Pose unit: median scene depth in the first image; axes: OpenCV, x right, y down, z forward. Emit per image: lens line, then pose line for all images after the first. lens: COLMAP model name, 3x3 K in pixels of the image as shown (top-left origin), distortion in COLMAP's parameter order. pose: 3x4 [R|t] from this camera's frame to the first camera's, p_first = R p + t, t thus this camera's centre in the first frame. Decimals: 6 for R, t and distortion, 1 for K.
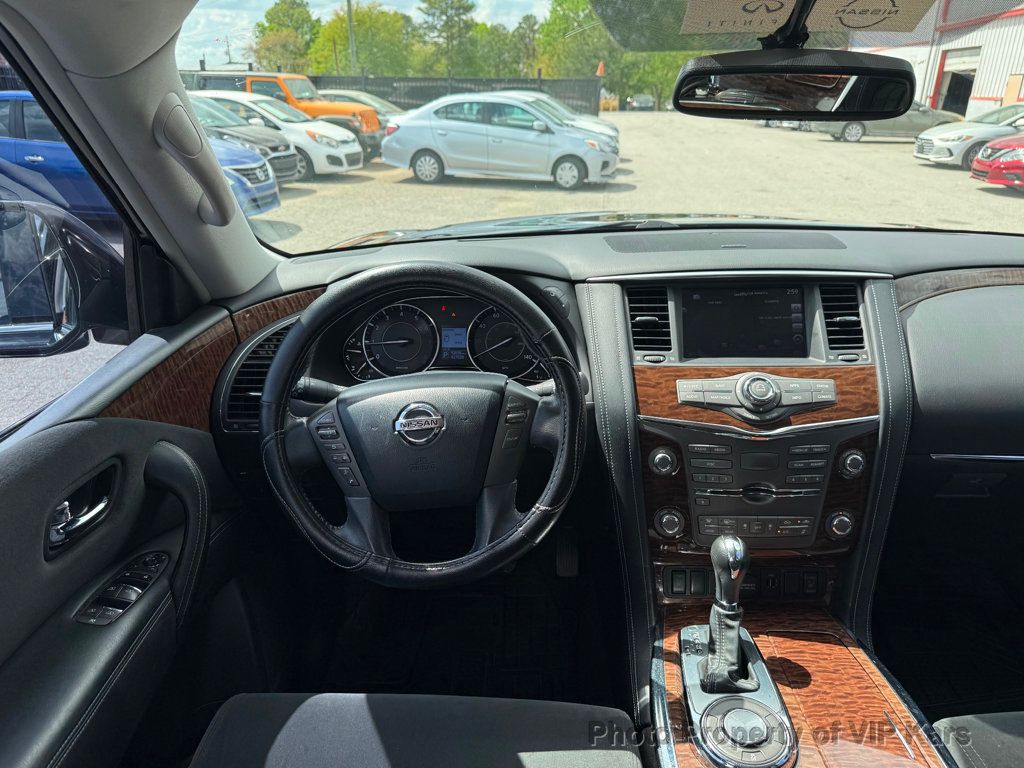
lens RADIAL K [[738.0, 0, 502.8], [0, 738.0, 390.9], [0, 0, 1]] dist [0.025409, -0.026787]
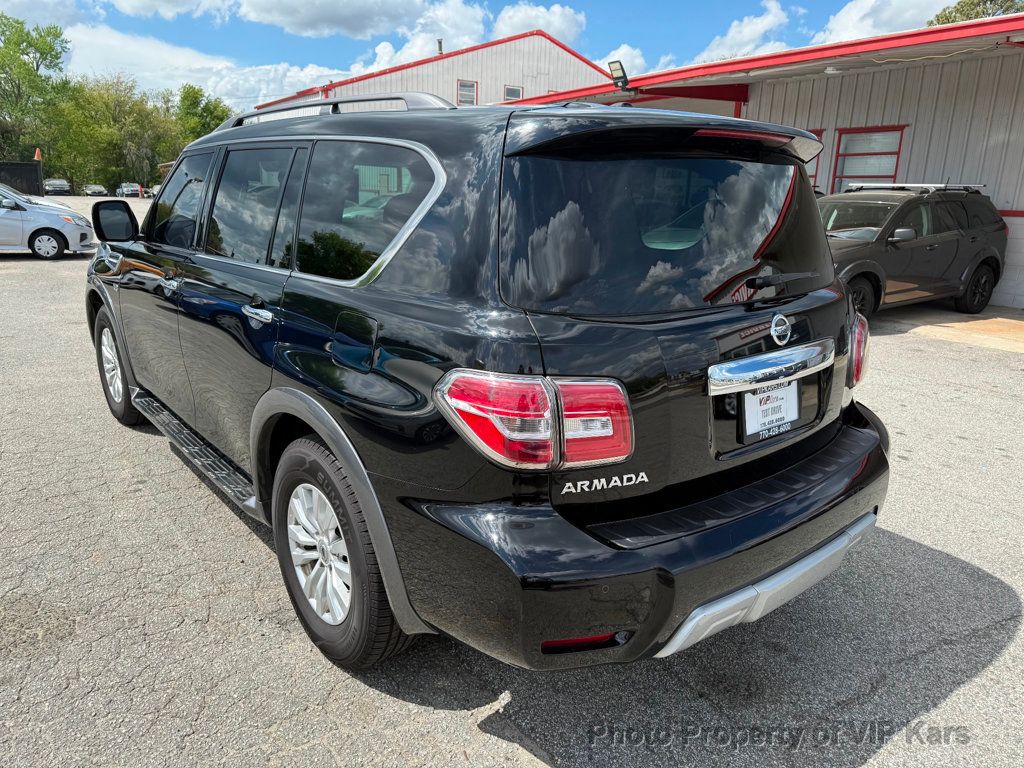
lens RADIAL K [[738.0, 0, 519.3], [0, 738.0, 379.3], [0, 0, 1]] dist [0.025409, -0.026787]
pose [[0.742911, -0.147452, 0.652948, -0.140768], [0.225671, 0.973504, -0.036922, 0.101963], [-0.630203, 0.174781, 0.756502, -0.250962]]
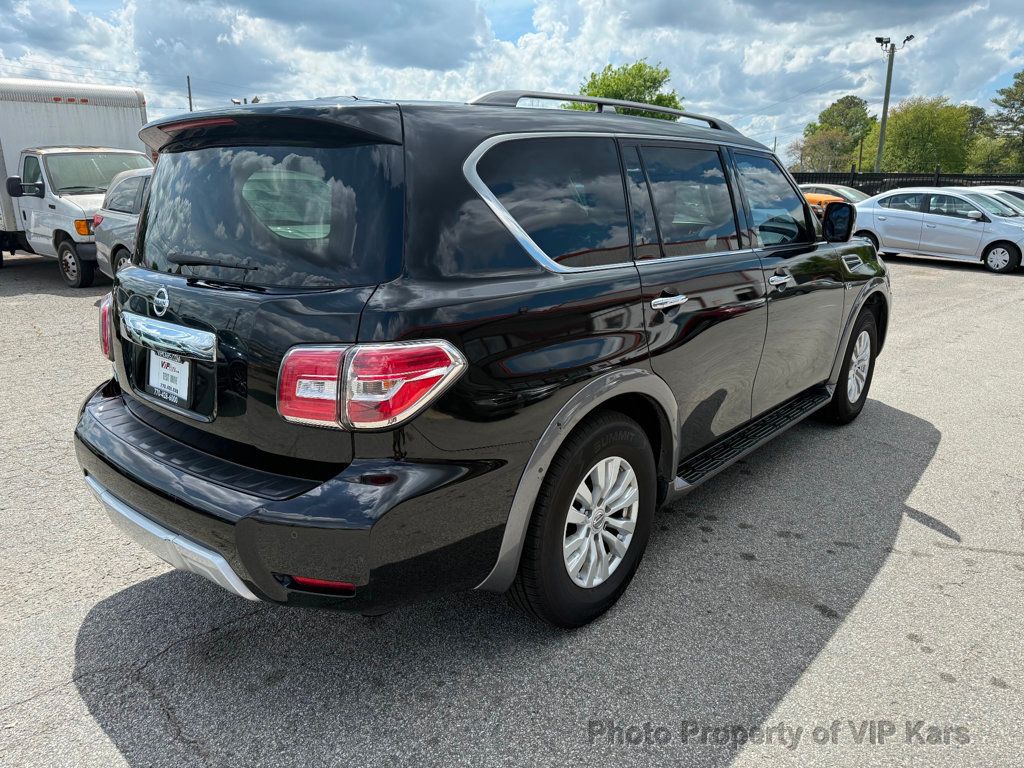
lens RADIAL K [[738.0, 0, 503.8], [0, 738.0, 381.3], [0, 0, 1]] dist [0.025409, -0.026787]
pose [[0.782482, 0.165318, -0.600326, 0.201997], [-0.239340, 0.969898, -0.044872, 0.104625], [0.574837, 0.178793, 0.798496, -0.255067]]
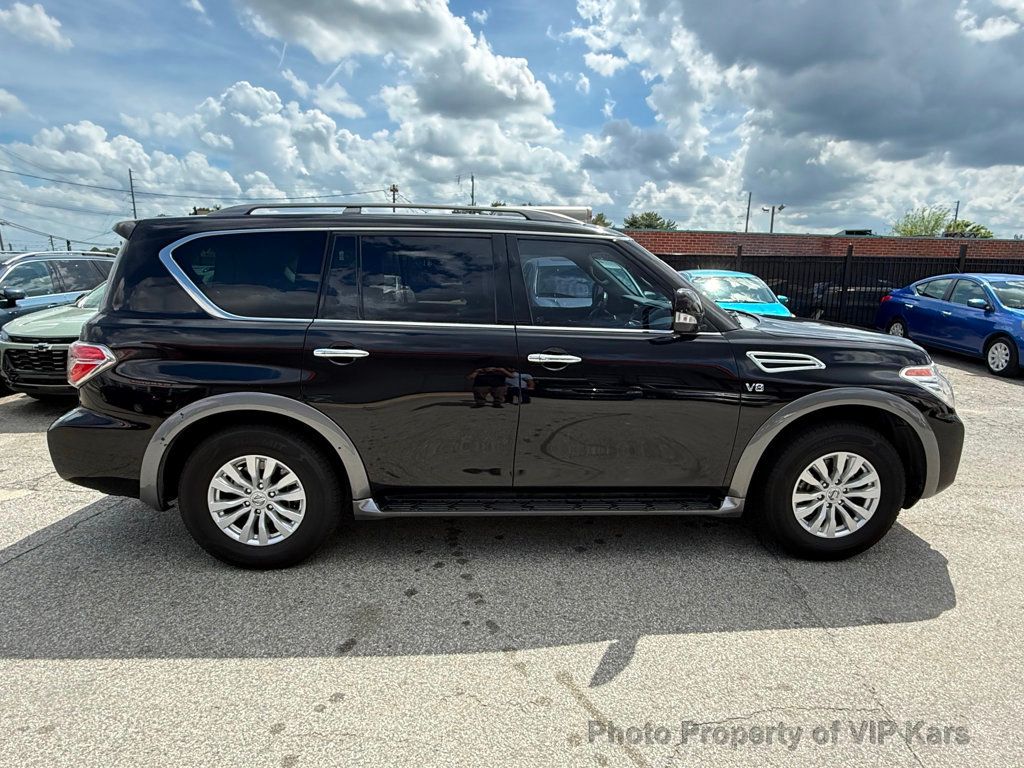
lens RADIAL K [[561.6, 0, 512.9], [0, 561.6, 383.1], [0, 0, 1]] dist [-0.004046, 0.003415]
pose [[0.091008, 0.206334, -0.974240, 0.329506], [-0.390606, 0.907301, 0.155668, 0.004477], [0.916048, 0.366377, 0.163166, -0.014992]]
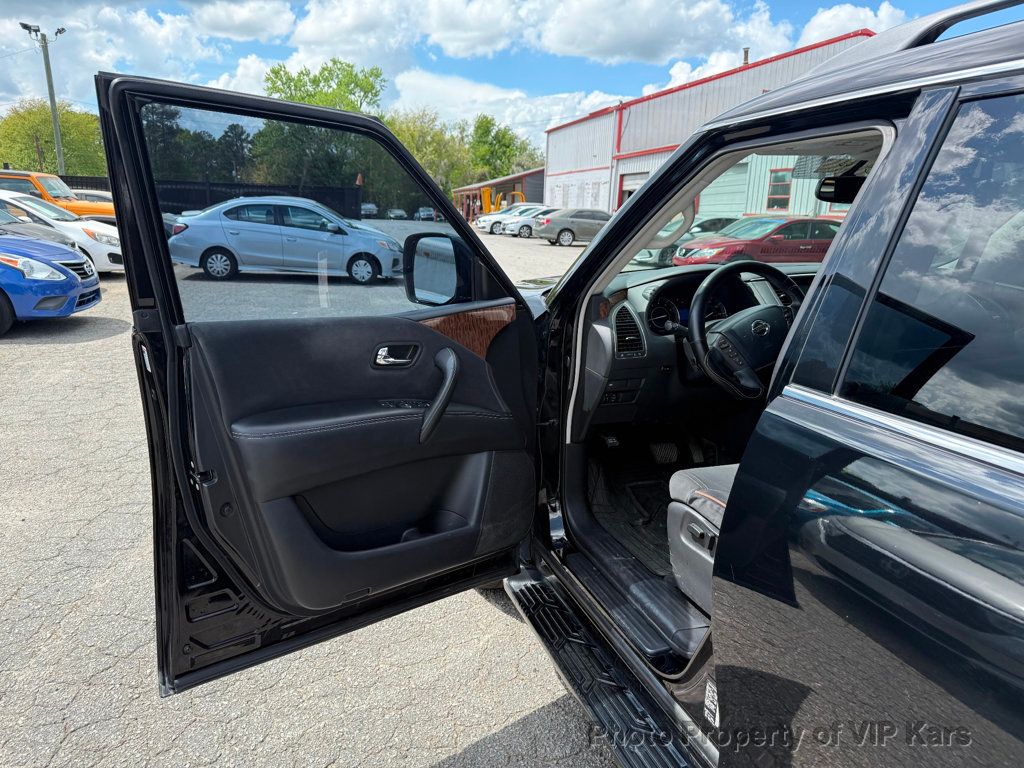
lens RADIAL K [[738.0, 0, 511.4], [0, 738.0, 392.0], [0, 0, 1]] dist [0.025409, -0.026787]
pose [[0.928461, -0.070136, 0.364749, -0.117225], [0.117342, 0.987104, -0.108885, 0.028337], [-0.352409, 0.143896, 0.924717, -0.058938]]
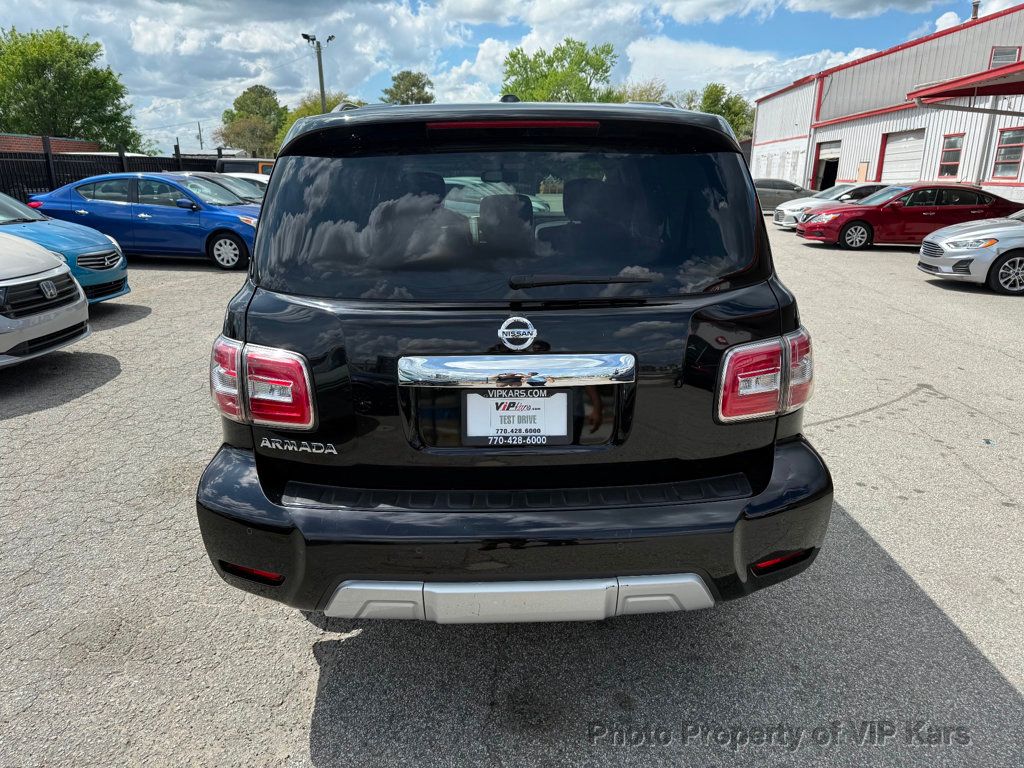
lens RADIAL K [[738.0, 0, 515.2], [0, 738.0, 381.2], [0, 0, 1]] dist [0.025409, -0.026787]
pose [[0.997461, -0.015224, 0.069565, 0.005163], [0.022763, 0.993792, -0.108897, 0.125733], [-0.067476, 0.110204, 0.991616, -0.318032]]
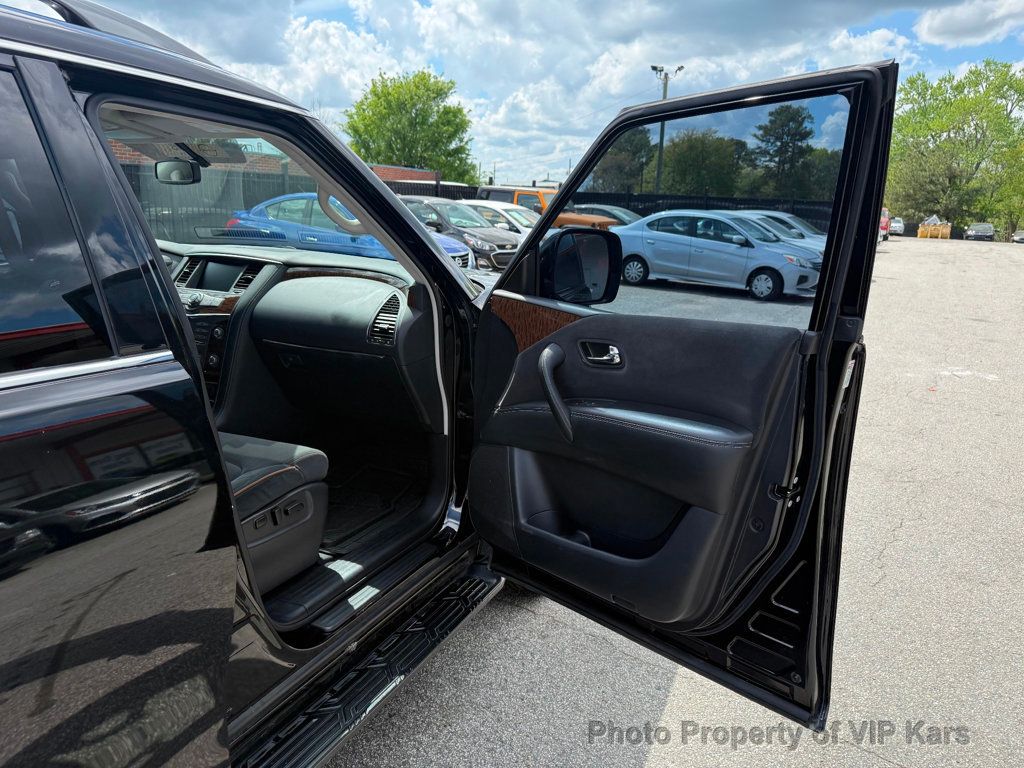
lens RADIAL K [[738.0, 0, 513.2], [0, 738.0, 393.4], [0, 0, 1]] dist [0.025409, -0.026787]
pose [[0.915086, 0.131242, -0.381304, 0.183183], [-0.183293, 0.977606, -0.103397, 0.028965], [0.359195, 0.164507, 0.918649, -0.063061]]
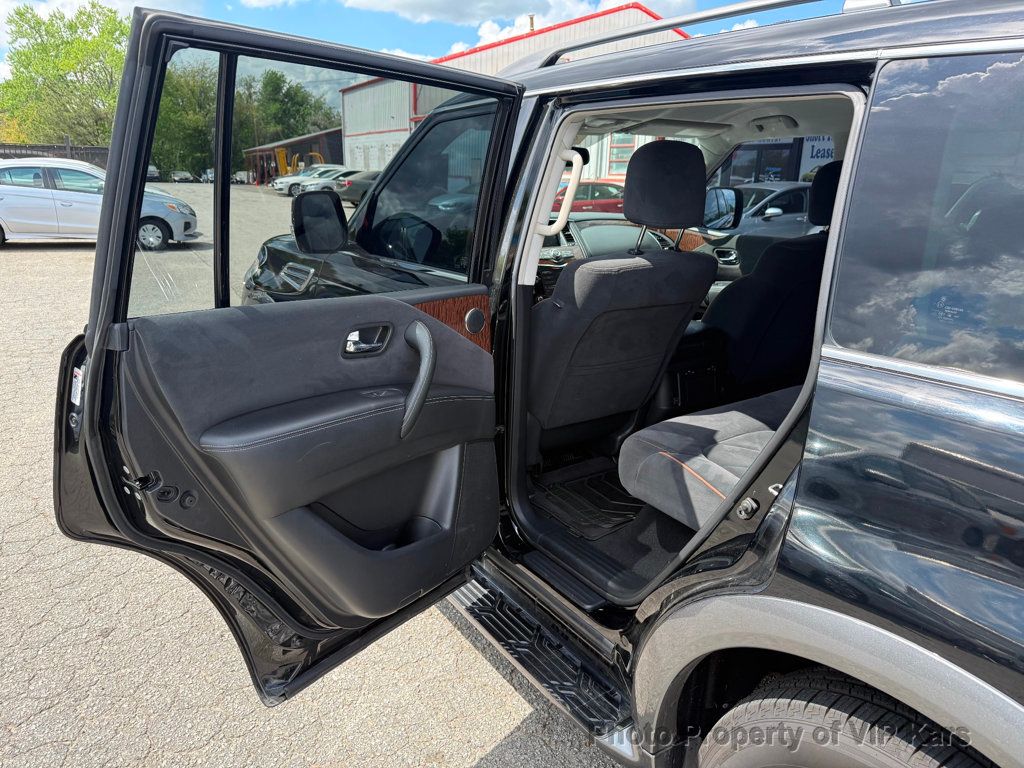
lens RADIAL K [[738.0, 0, 514.6], [0, 738.0, 385.3], [0, 0, 1]] dist [0.025409, -0.026787]
pose [[0.802773, -0.148625, 0.577465, -0.135045], [0.202815, 0.978756, -0.030040, 0.048898], [-0.560733, 0.141234, 0.815863, -0.110212]]
